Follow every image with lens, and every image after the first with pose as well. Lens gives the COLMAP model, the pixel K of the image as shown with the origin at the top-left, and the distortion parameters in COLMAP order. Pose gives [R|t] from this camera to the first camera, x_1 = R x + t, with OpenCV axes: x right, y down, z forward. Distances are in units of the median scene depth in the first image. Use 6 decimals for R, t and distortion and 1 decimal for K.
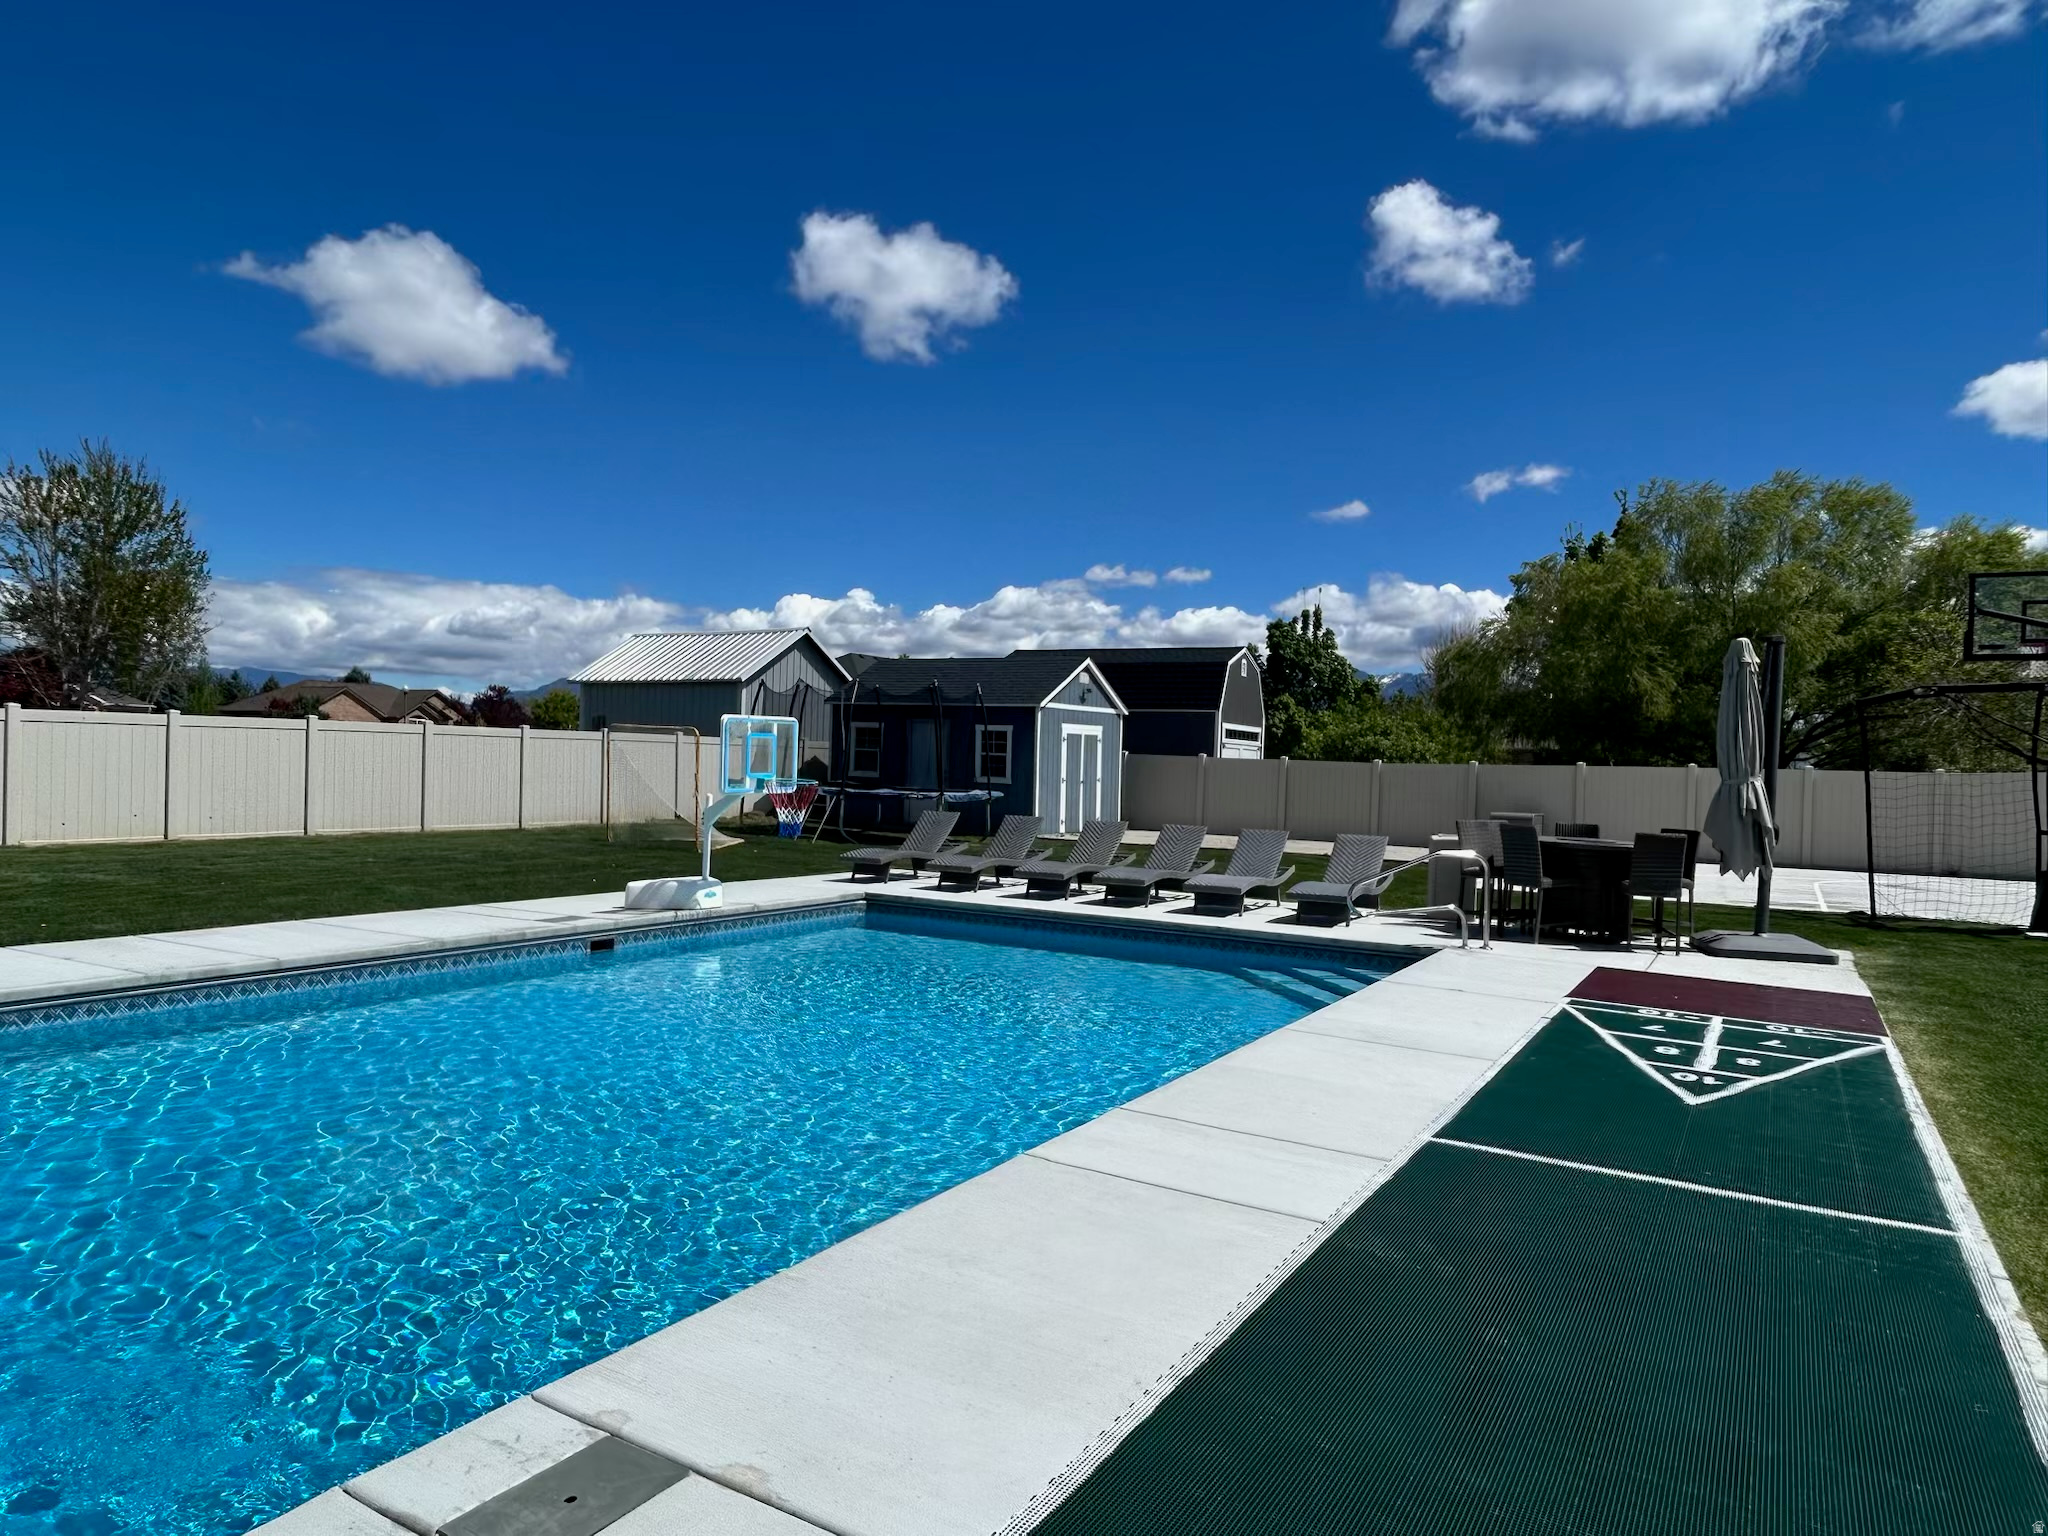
lens RADIAL K [[1284.0, 0, 1021.3], [0, 1284.0, 764.8], [0, 0, 1]] dist [-0.015059, 0.000954]
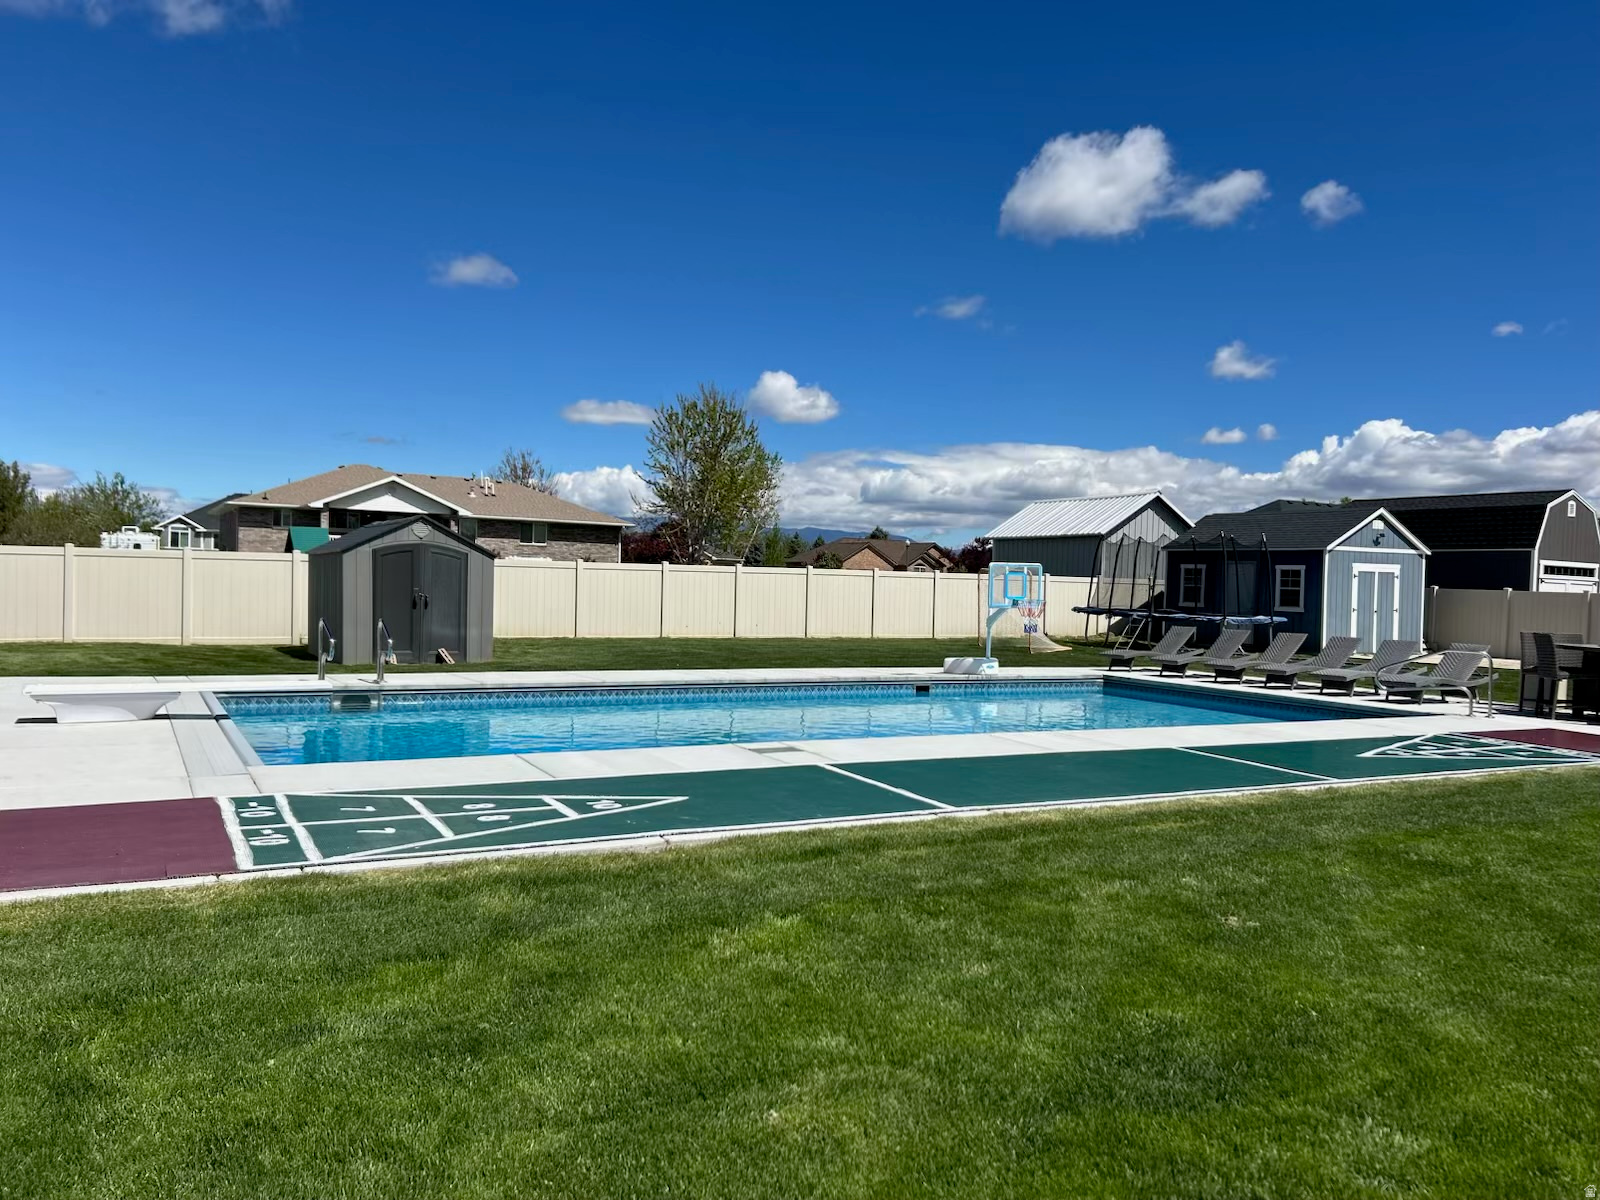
lens RADIAL K [[1189.8, 0, 793.1], [0, 1189.8, 603.7], [0, 0, 1]] dist [0.006006, -0.021540]
pose [[0.847361, 0.002445, -0.531012, 0.169173], [-0.003523, 0.999993, -0.001019, 0.008703], [0.531006, 0.002734, 0.847364, -0.218621]]
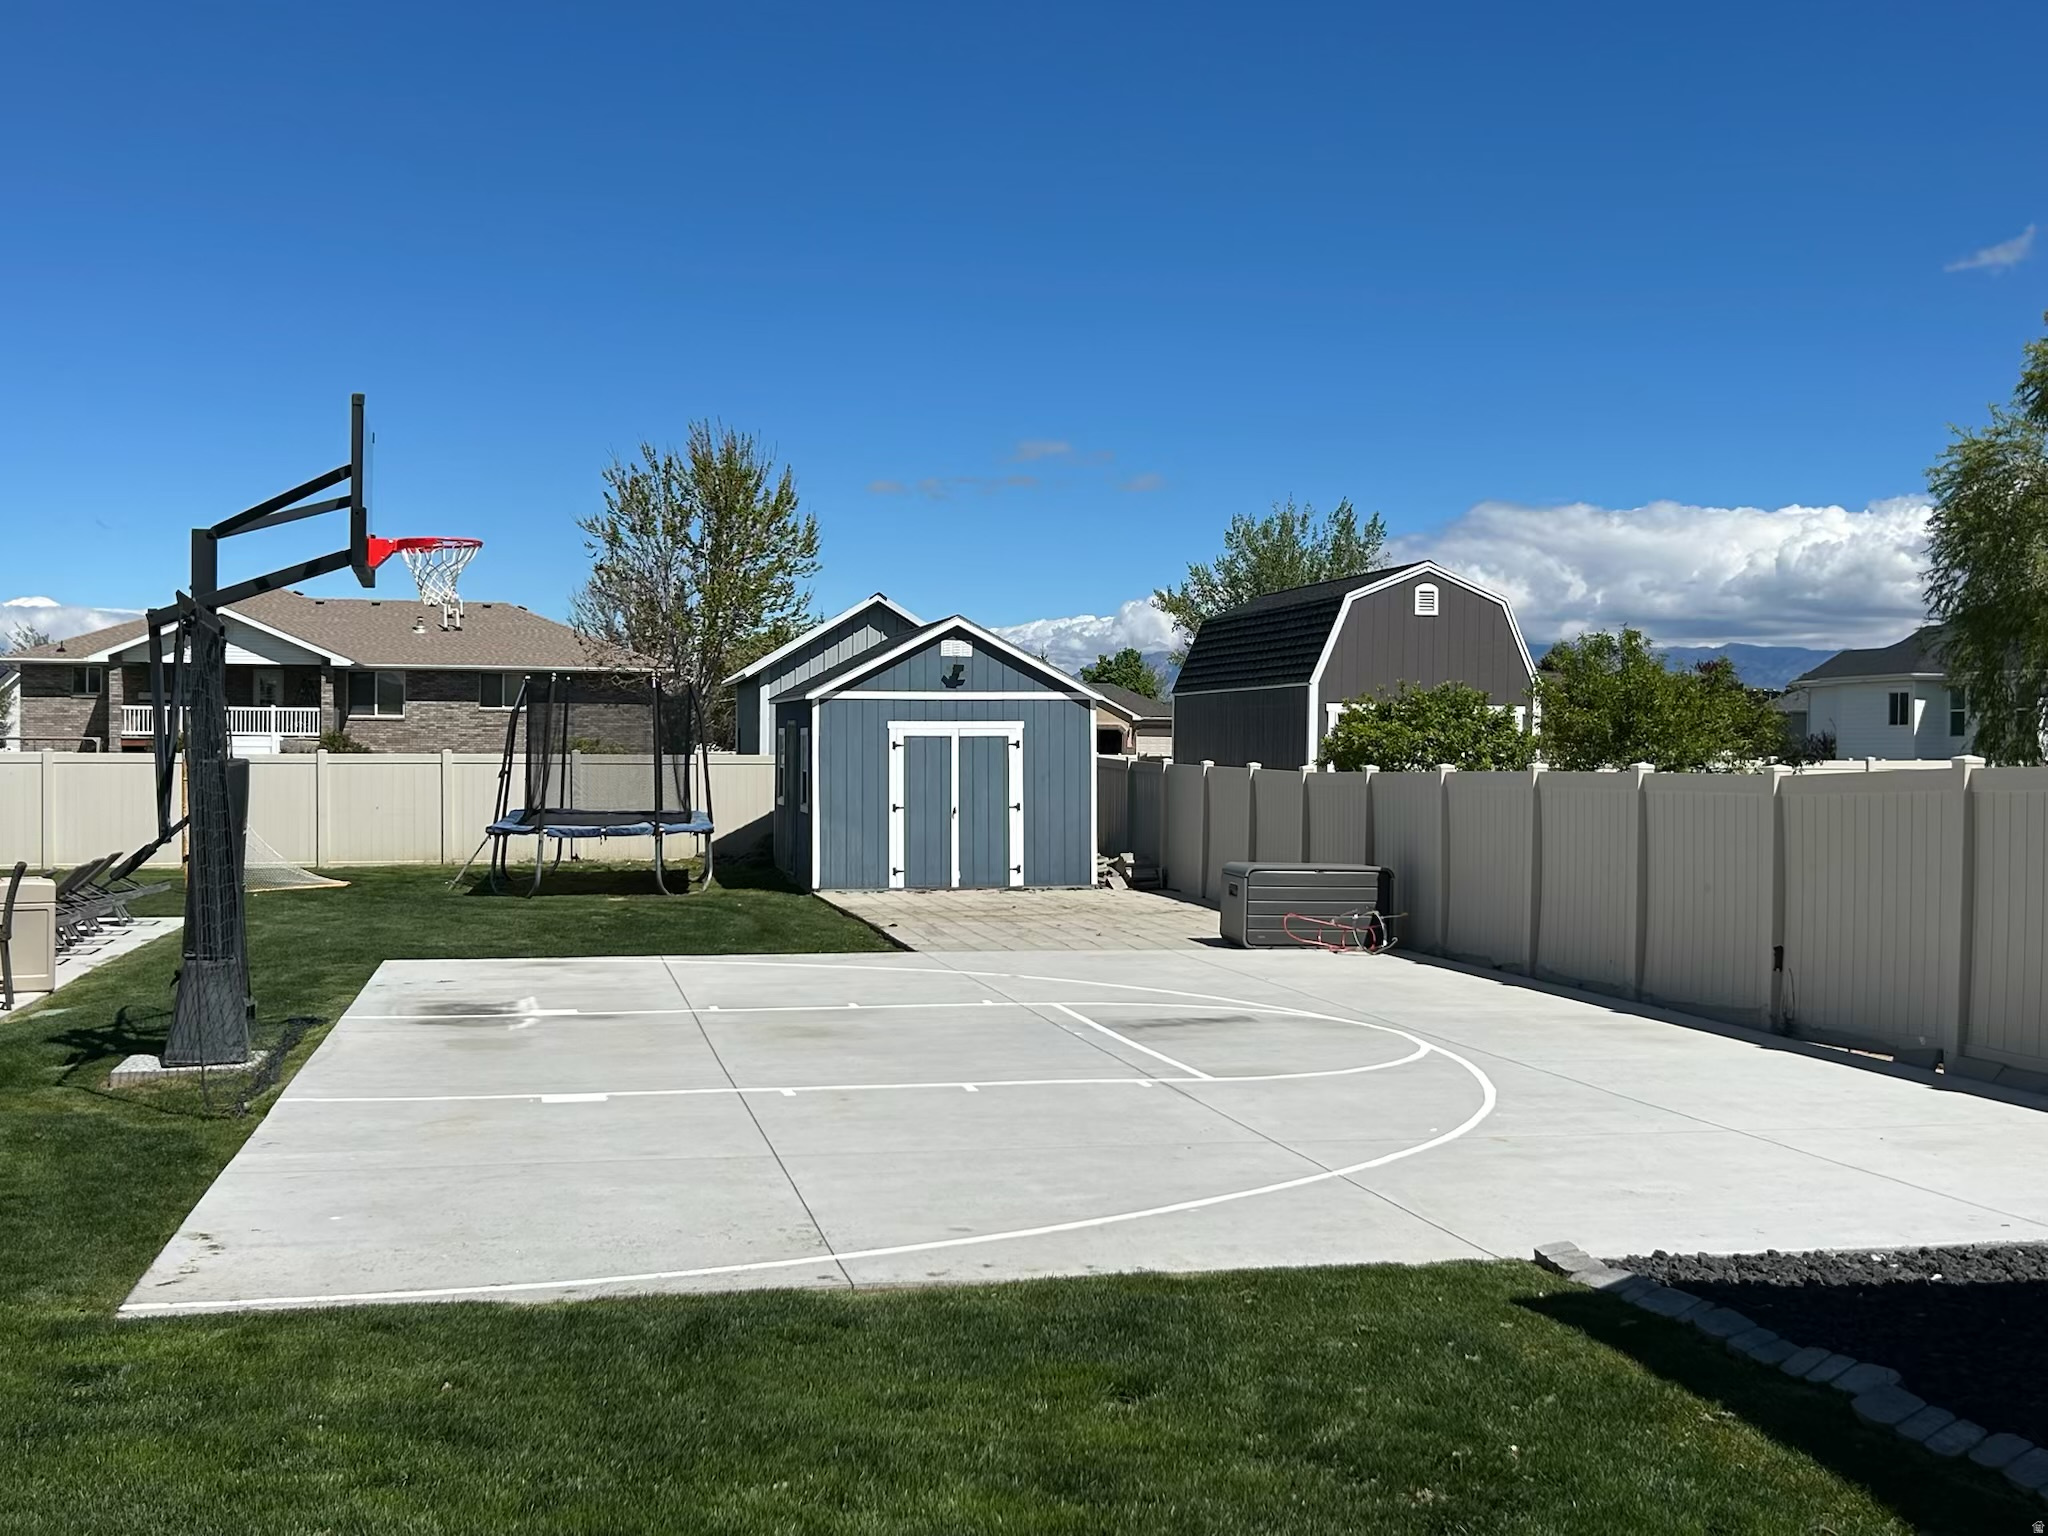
lens RADIAL K [[2180.9, 0, 1021.7], [0, 2180.9, 768.3], [0, 0, 1]] dist [-0.014833, 0.000000]
pose [[0.662081, -0.020758, -0.749145, 0.846822], [0.013103, 0.999784, -0.016123, 0.009697], [0.749318, 0.000859, 0.662210, 0.295903]]
